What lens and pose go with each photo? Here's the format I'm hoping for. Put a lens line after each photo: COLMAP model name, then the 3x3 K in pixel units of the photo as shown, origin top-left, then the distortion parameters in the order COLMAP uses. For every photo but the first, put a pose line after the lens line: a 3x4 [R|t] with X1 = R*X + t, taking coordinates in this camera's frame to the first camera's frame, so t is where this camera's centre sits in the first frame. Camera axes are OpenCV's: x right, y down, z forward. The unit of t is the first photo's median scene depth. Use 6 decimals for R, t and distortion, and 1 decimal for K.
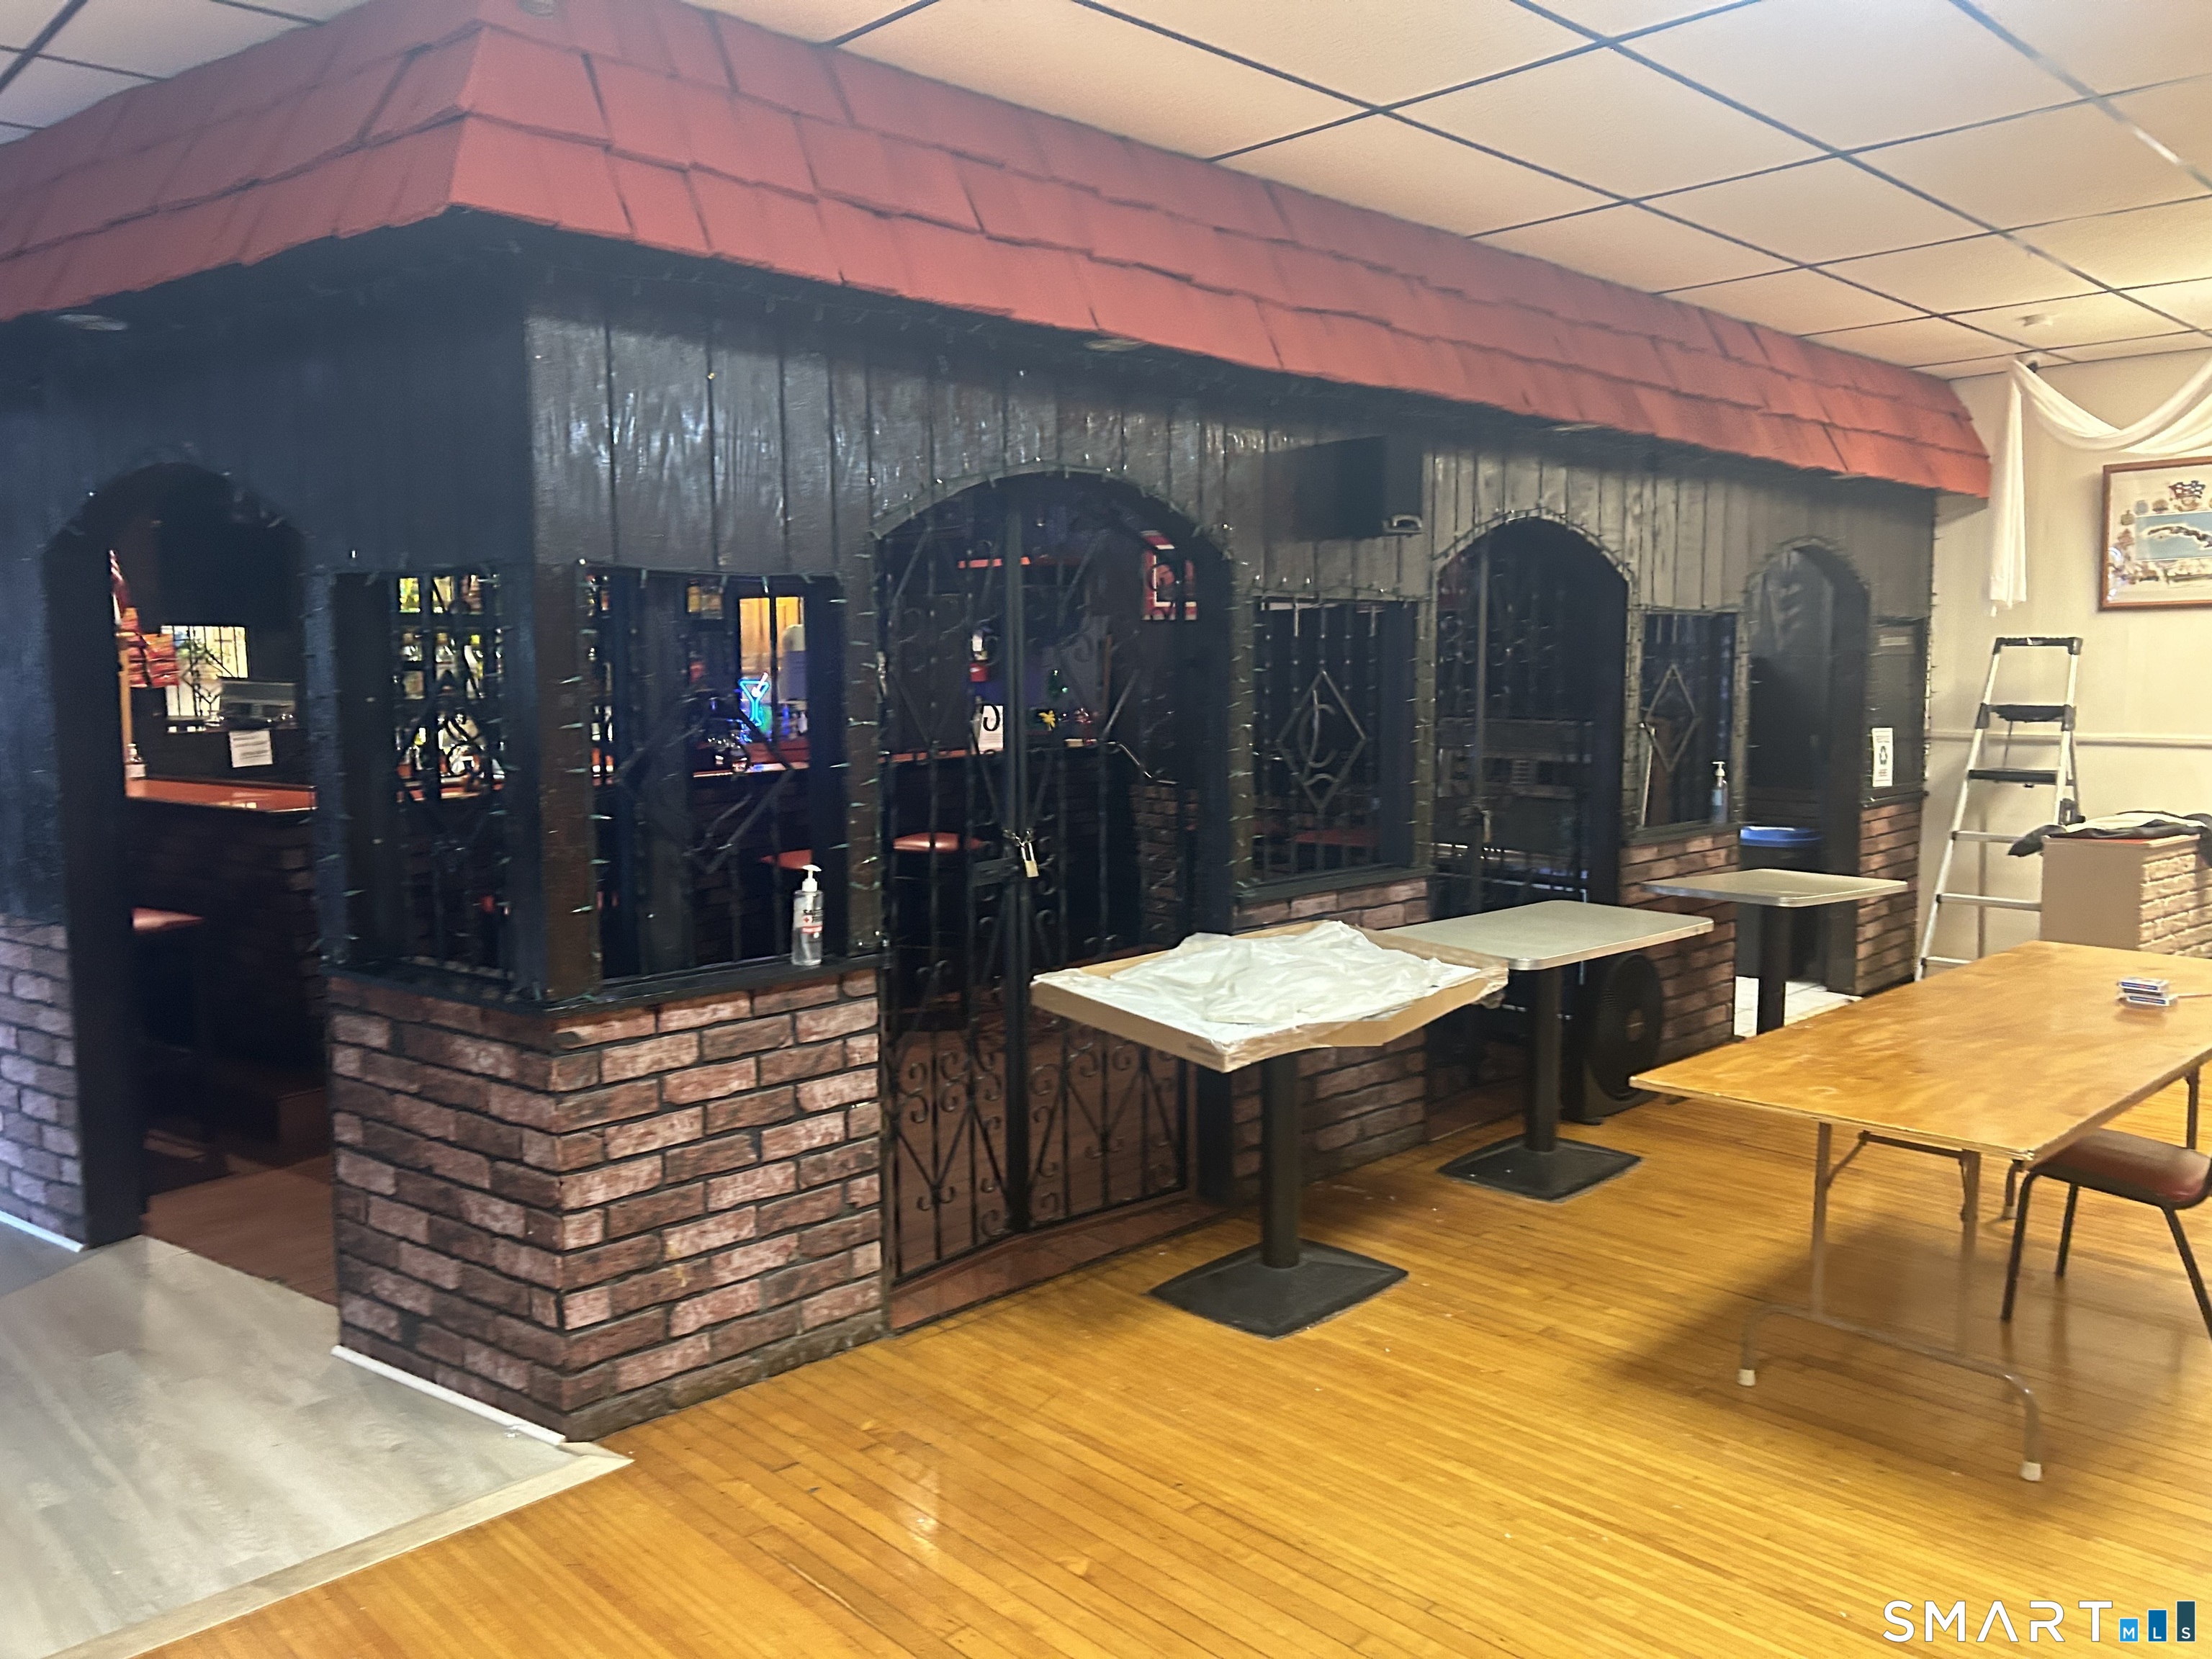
lens RADIAL K [[1630.6, 0, 1106.8], [0, 1630.6, 802.0], [0, 0, 1]] dist [0.058861, -0.068270]
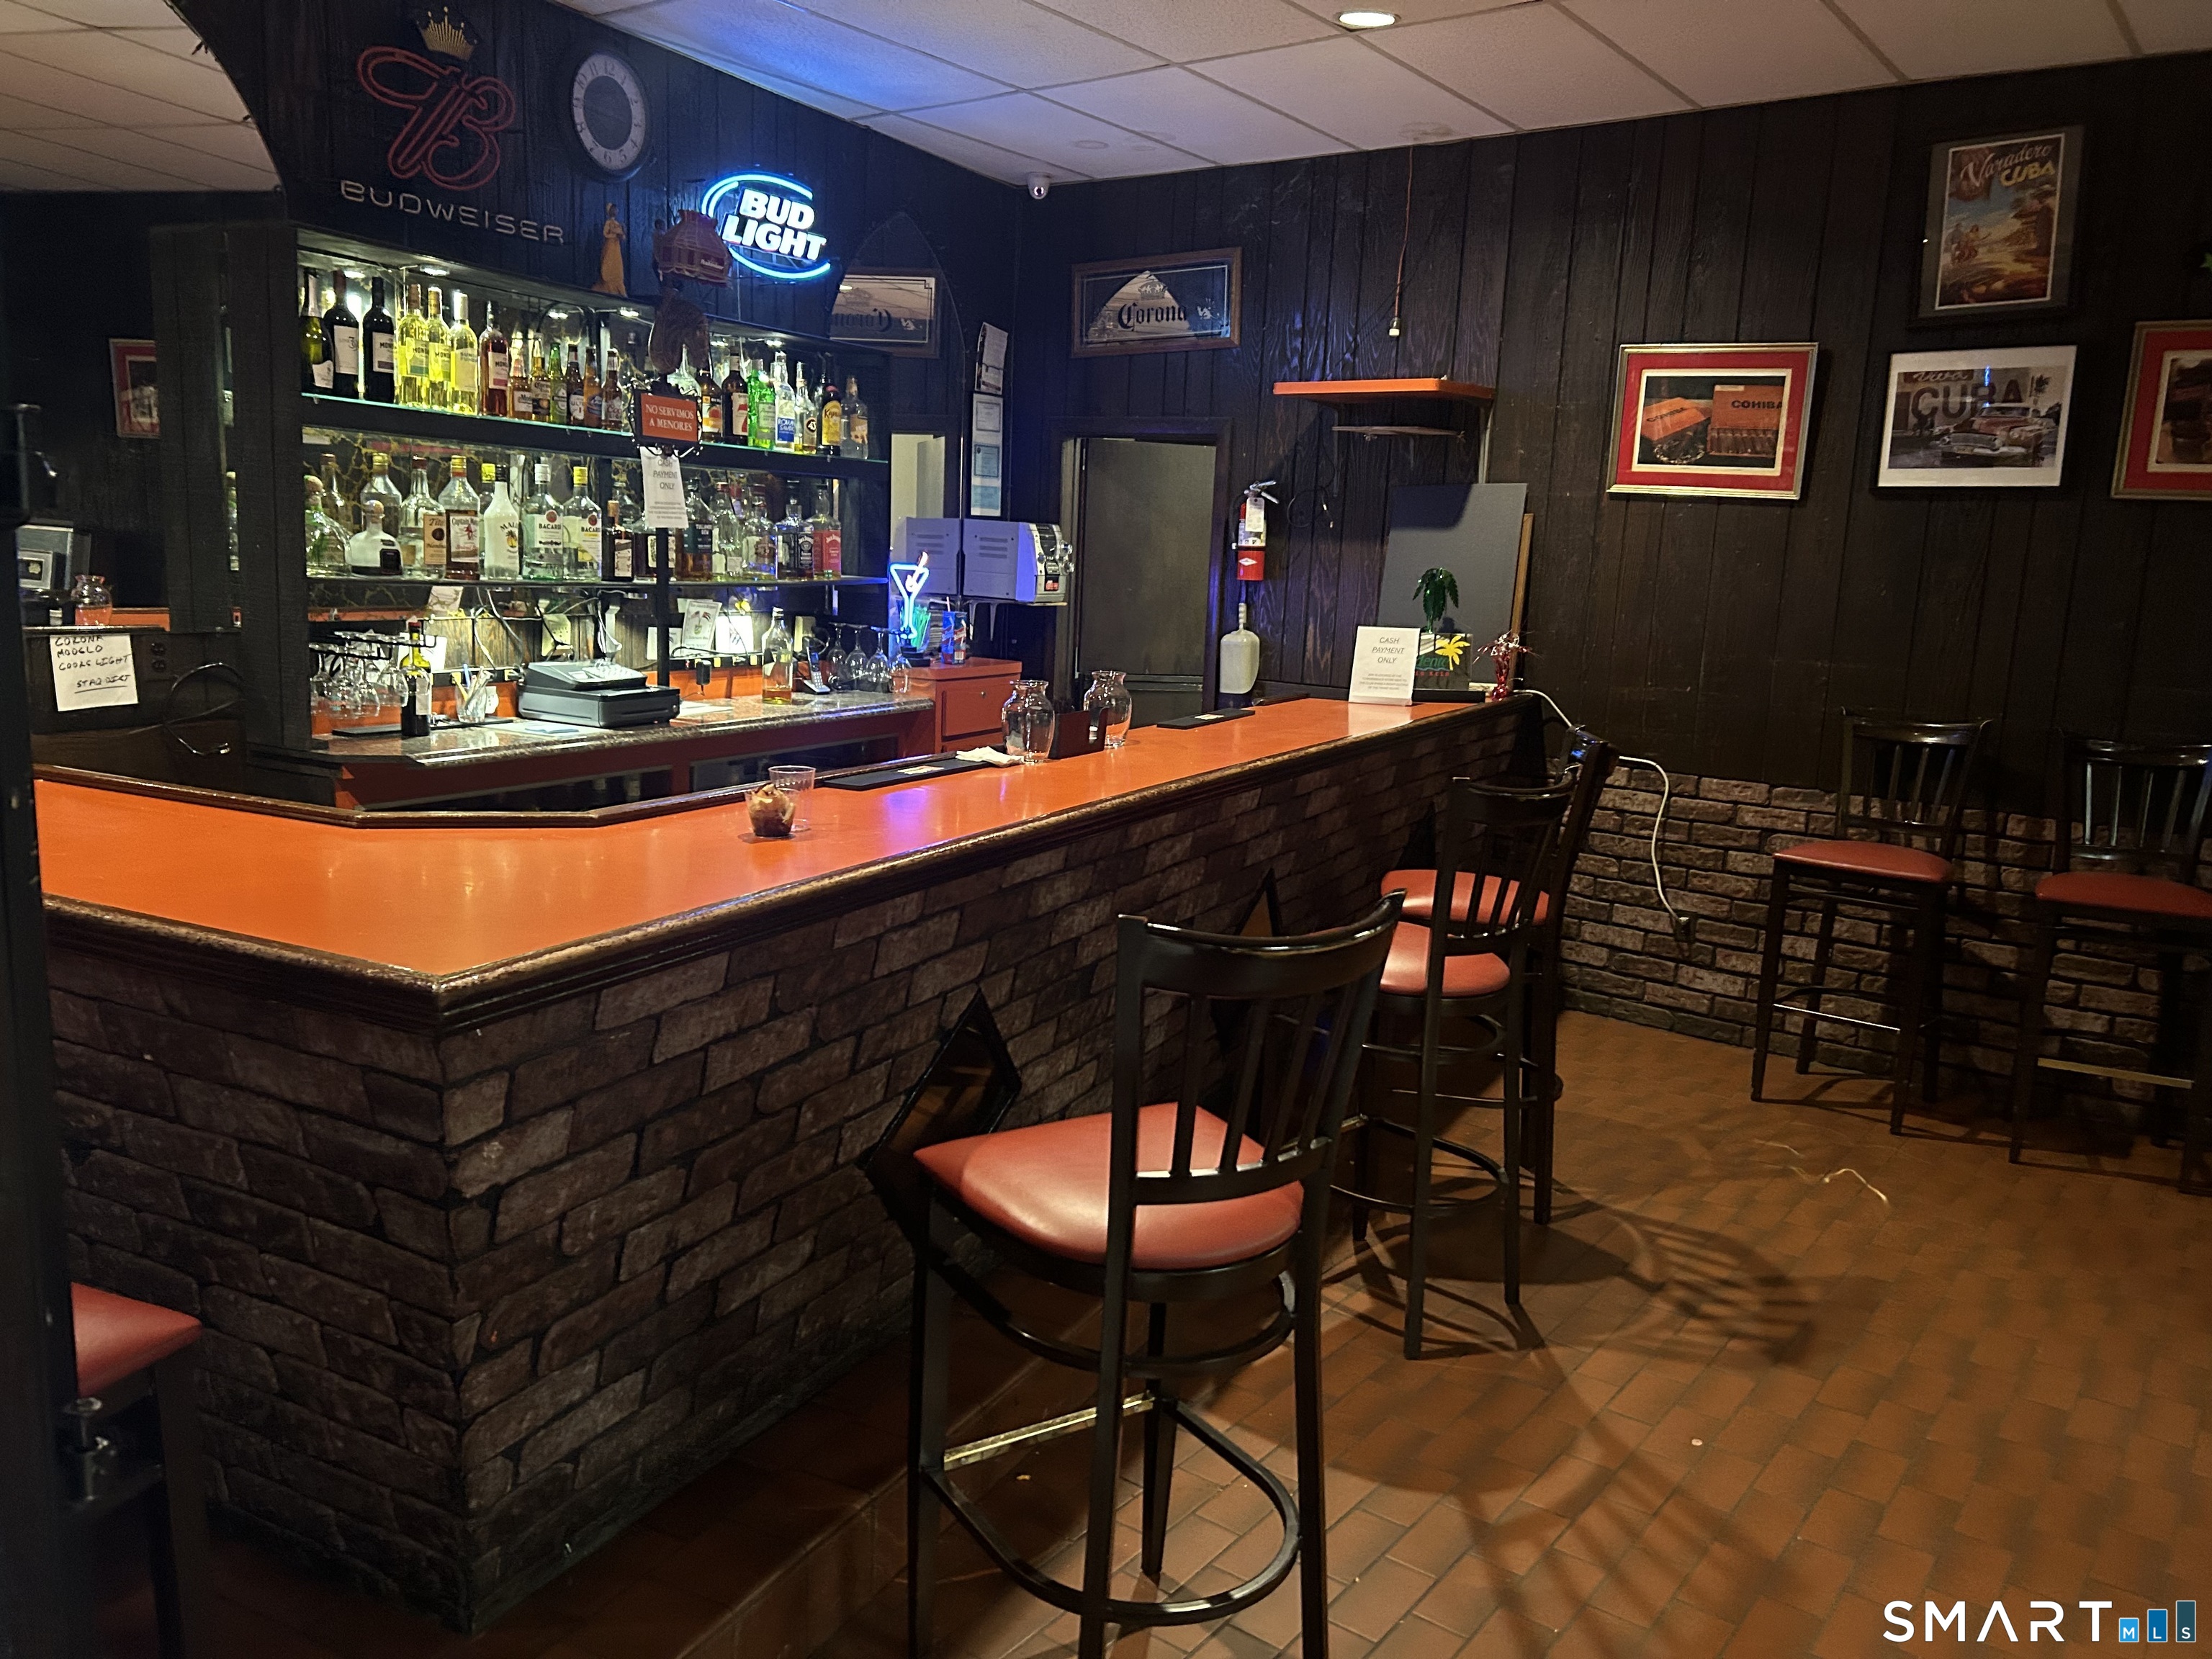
lens RADIAL K [[1630.6, 0, 1106.8], [0, 1630.6, 802.0], [0, 0, 1]] dist [0.058861, -0.068270]
pose [[0.986515, 0.021969, 0.162188, -0.239213], [-0.033696, 0.996984, 0.069913, -0.030060], [-0.160163, -0.074436, 0.984280, 0.373683]]
